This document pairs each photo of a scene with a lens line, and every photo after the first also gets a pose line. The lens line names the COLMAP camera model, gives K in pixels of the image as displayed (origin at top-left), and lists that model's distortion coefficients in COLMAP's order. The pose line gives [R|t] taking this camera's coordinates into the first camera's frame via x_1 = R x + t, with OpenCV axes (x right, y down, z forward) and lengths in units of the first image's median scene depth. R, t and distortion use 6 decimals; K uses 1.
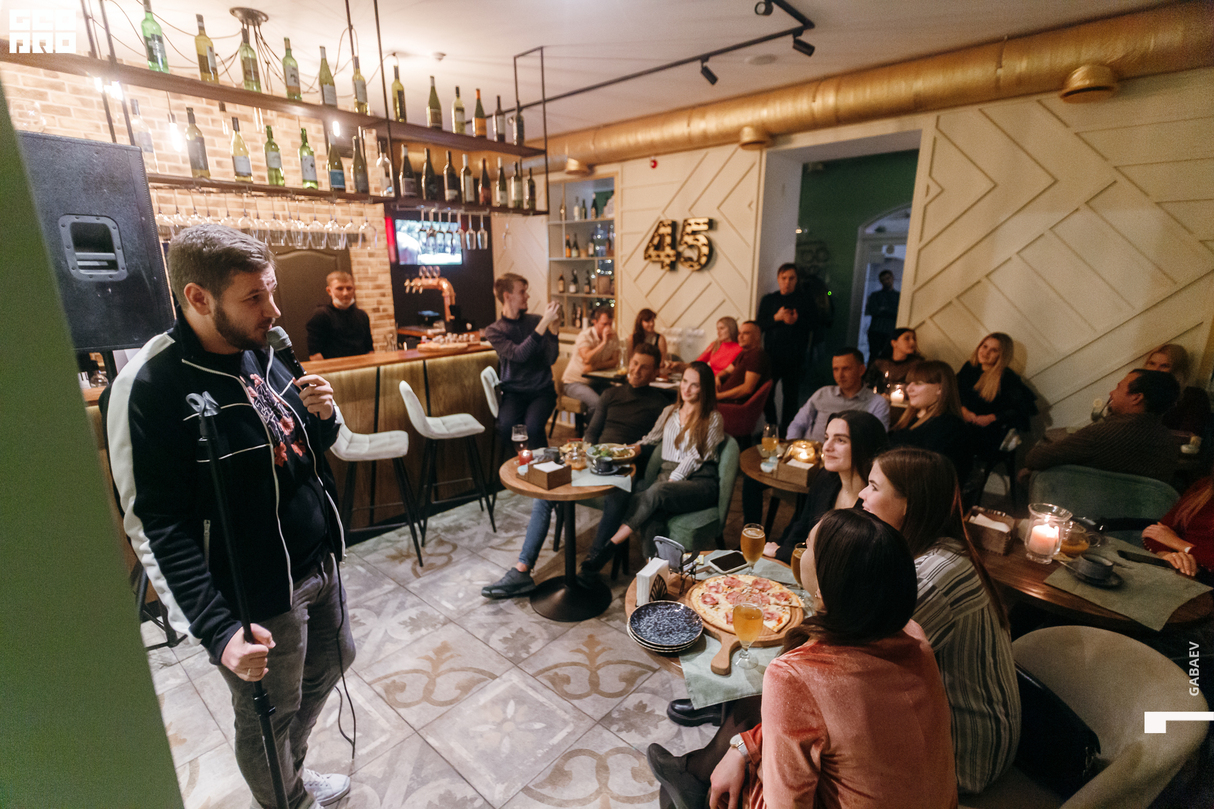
lens RADIAL K [[565.1, 0, 606.3], [0, 565.1, 412.1], [0, 0, 1]] dist [0.005330, 0.000315]
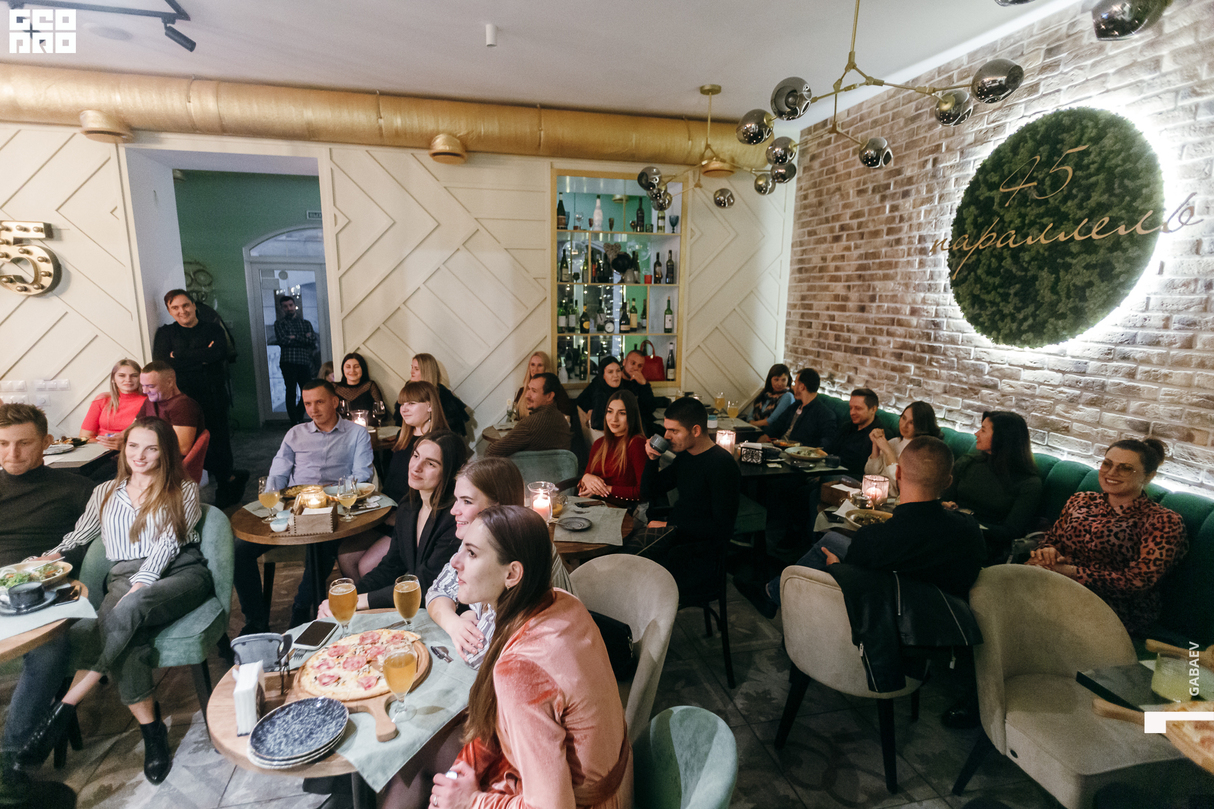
lens RADIAL K [[622.6, 0, 608.9], [0, 622.6, 402.4], [0, 0, 1]] dist [-0.000837, -0.000403]
pose [[0.560233, -0.133190, 0.817557, -0.120370], [0.195141, 0.980431, 0.026003, -0.007717], [-0.805021, 0.144971, 0.575261, 0.024744]]
